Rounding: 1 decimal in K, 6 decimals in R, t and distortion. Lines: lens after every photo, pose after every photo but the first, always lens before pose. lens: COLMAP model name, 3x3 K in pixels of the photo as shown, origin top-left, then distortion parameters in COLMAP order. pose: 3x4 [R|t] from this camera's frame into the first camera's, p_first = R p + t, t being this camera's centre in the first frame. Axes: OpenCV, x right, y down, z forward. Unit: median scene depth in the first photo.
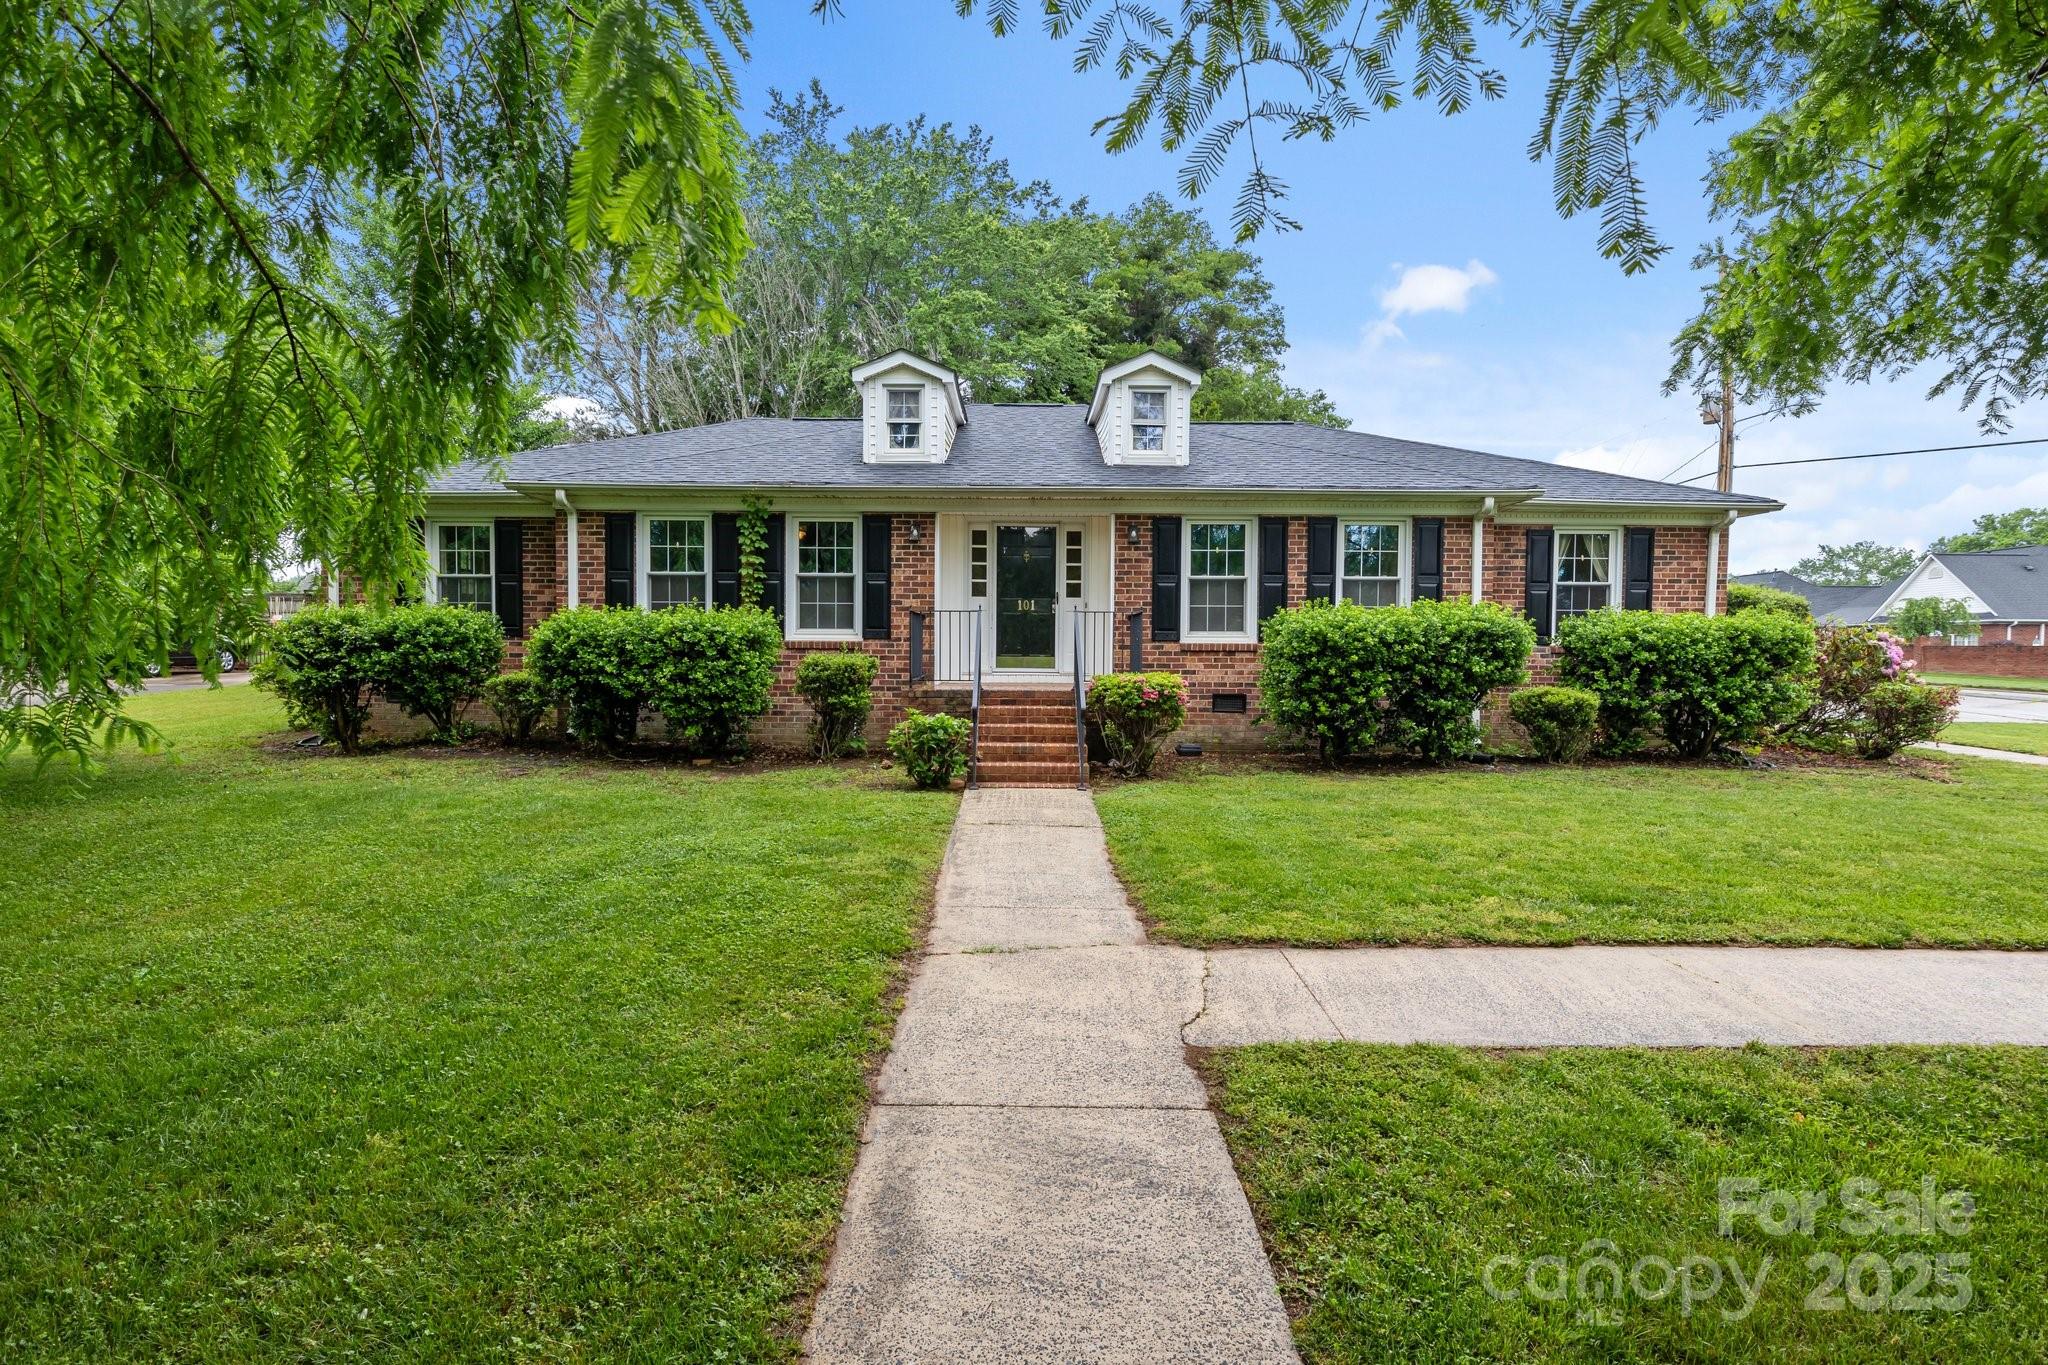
lens RADIAL K [[1015.3, 0, 1024.0], [0, 1015.3, 675.4], [0, 0, 1]] dist [-0.005674, -0.002303]
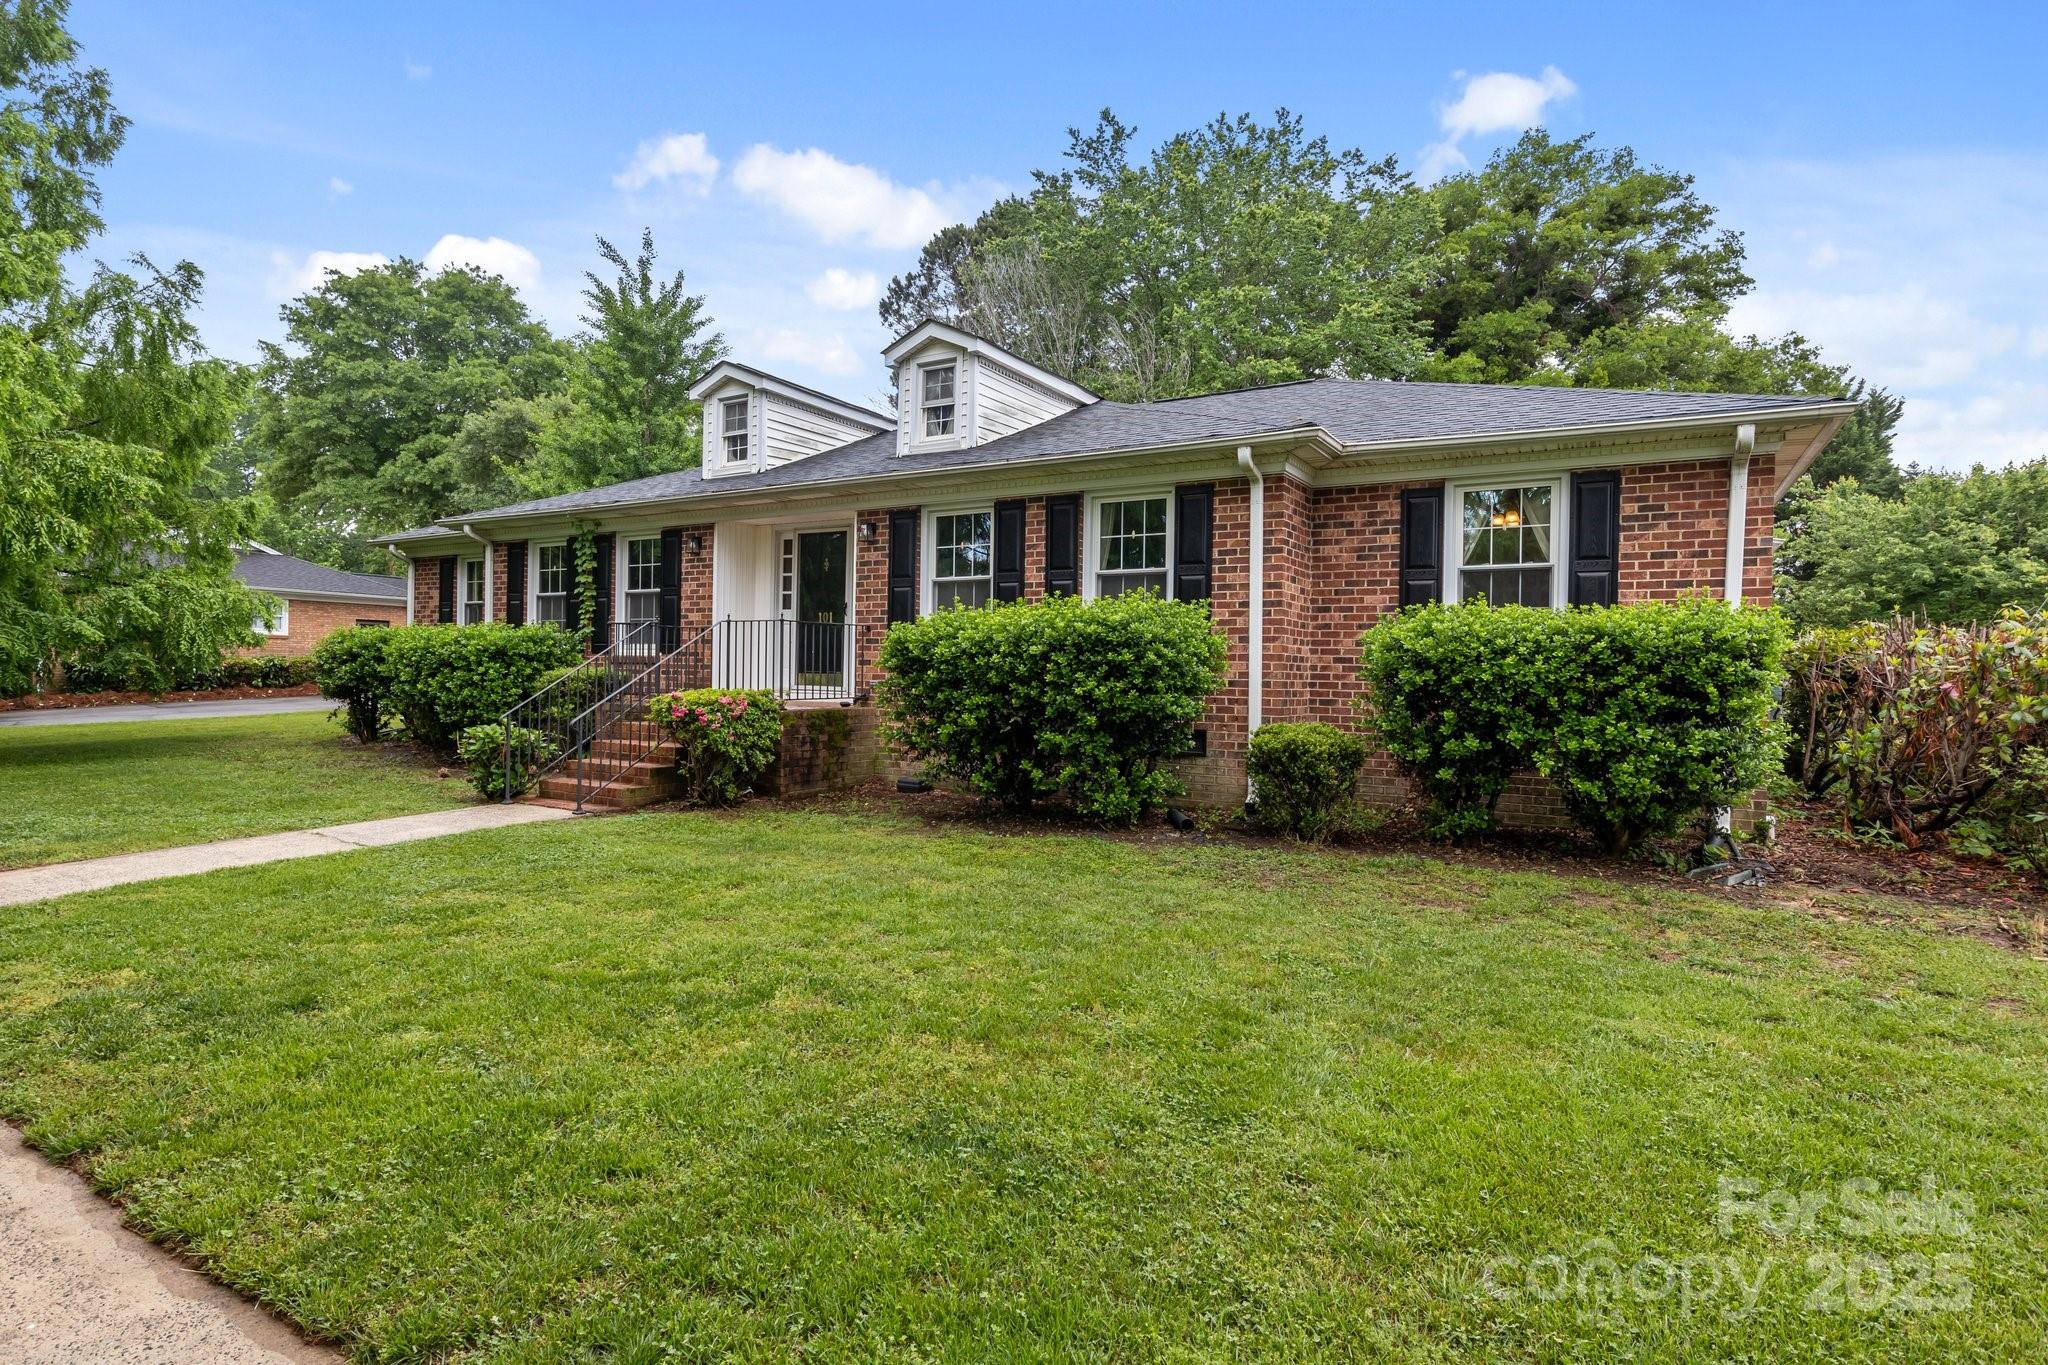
lens RADIAL K [[1014.4, 0, 1022.9], [0, 1014.4, 667.2], [0, 0, 1]] dist [-0.000343, -0.008002]
pose [[0.862205, 0.005065, -0.506535, 0.659460], [-0.024288, 0.999213, -0.031349, 0.000232], [0.505978, 0.039332, 0.861649, 0.320389]]
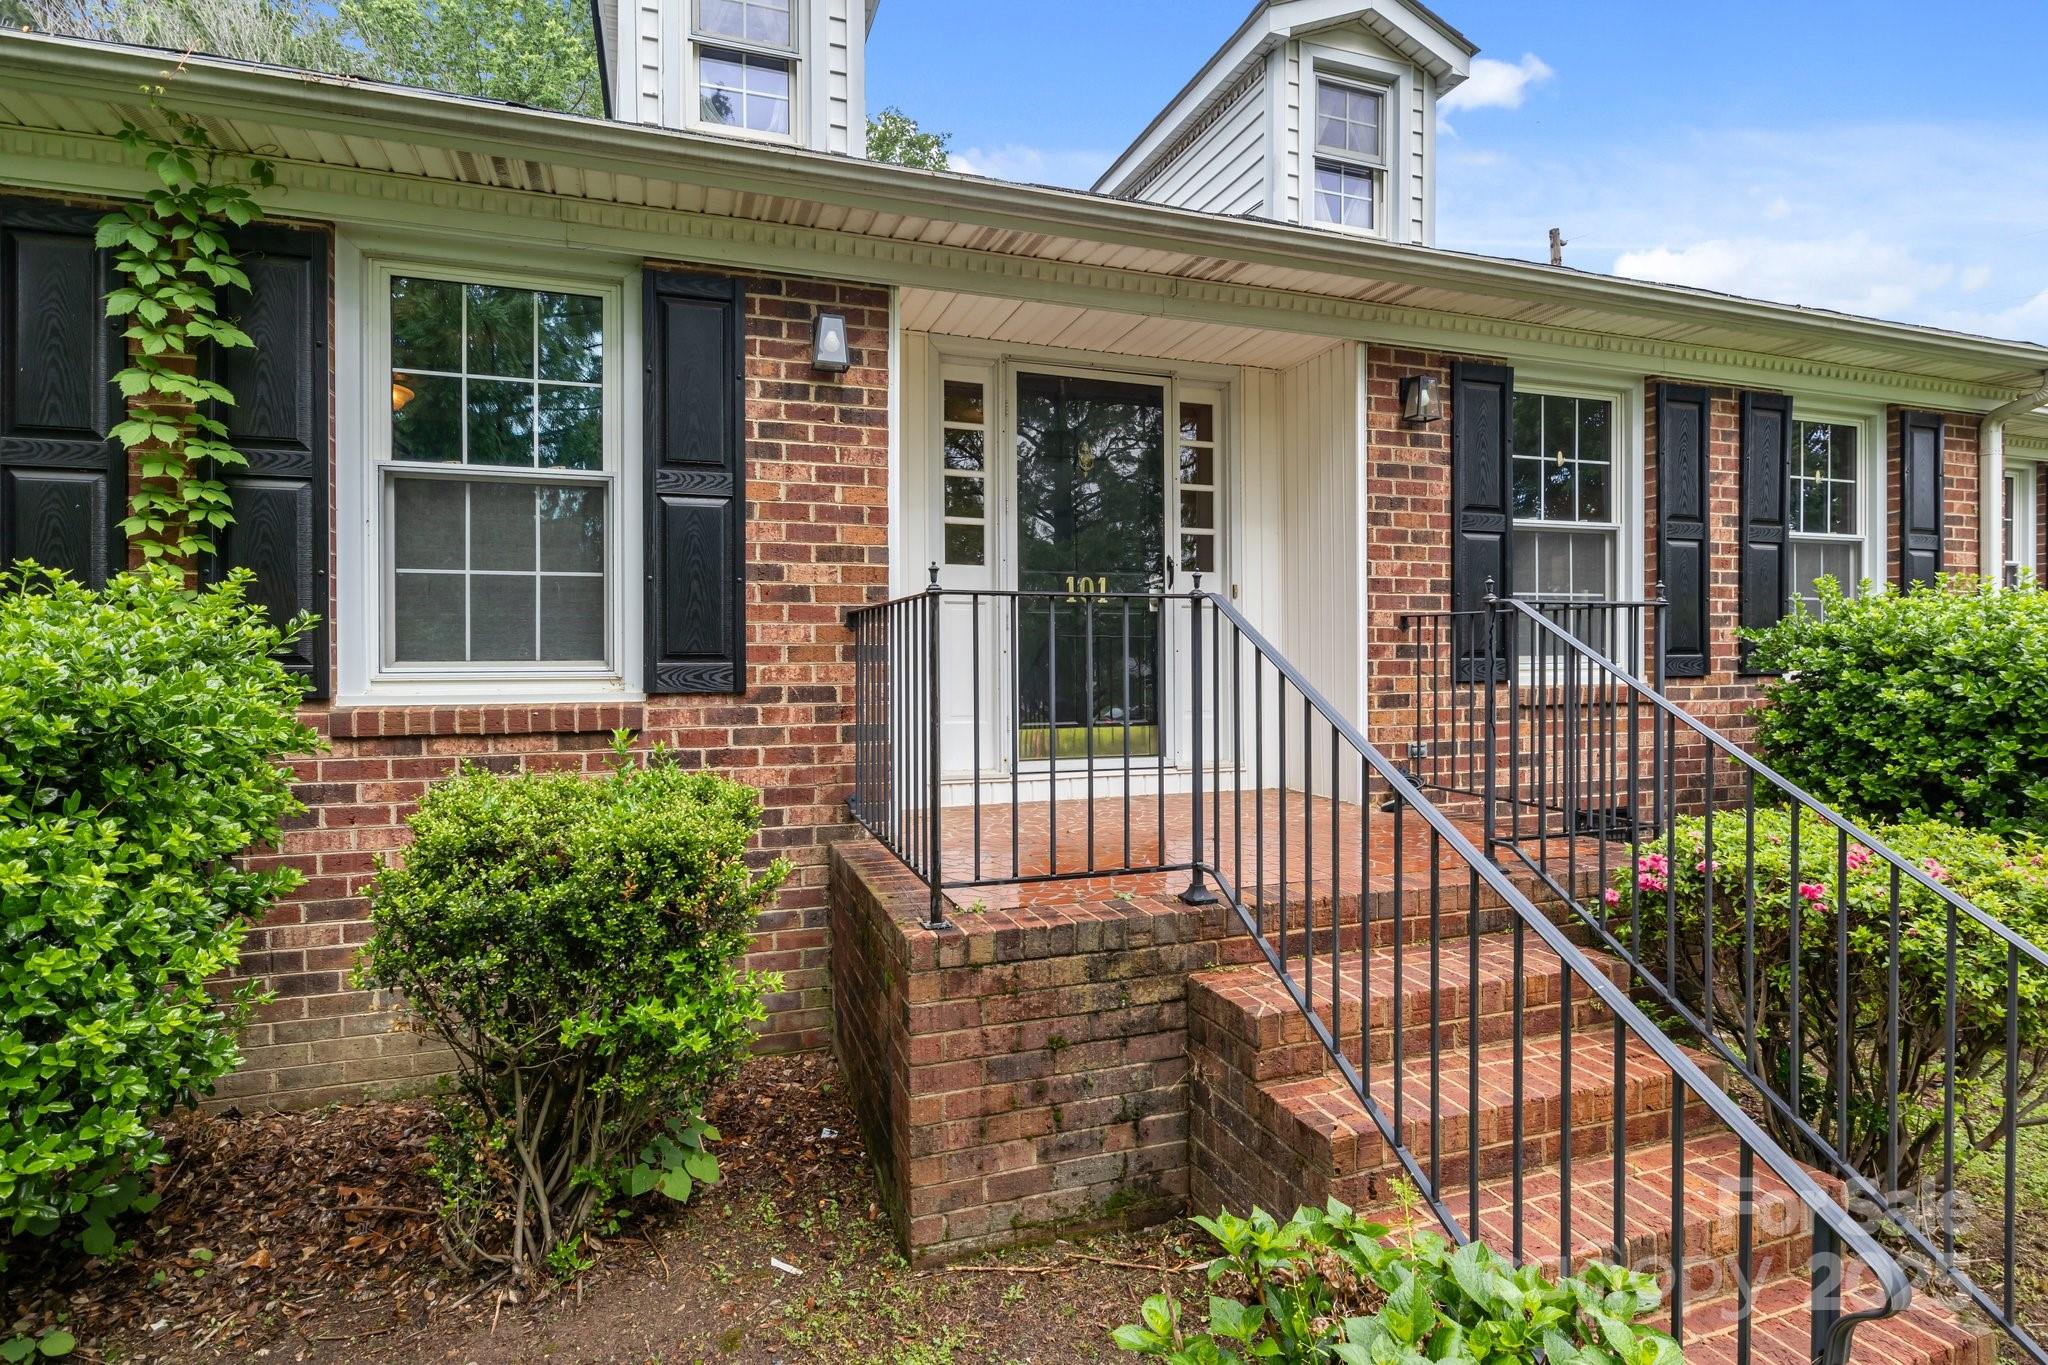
lens RADIAL K [[1009.1, 0, 1021.3], [0, 1009.1, 662.4], [0, 0, 1]] dist [-0.005515, -0.000020]
pose [[0.945295, -0.012906, 0.325962, -0.151761], [0.019807, 0.999644, -0.017862, -0.038306], [-0.325615, 0.023341, 0.945214, 0.695319]]
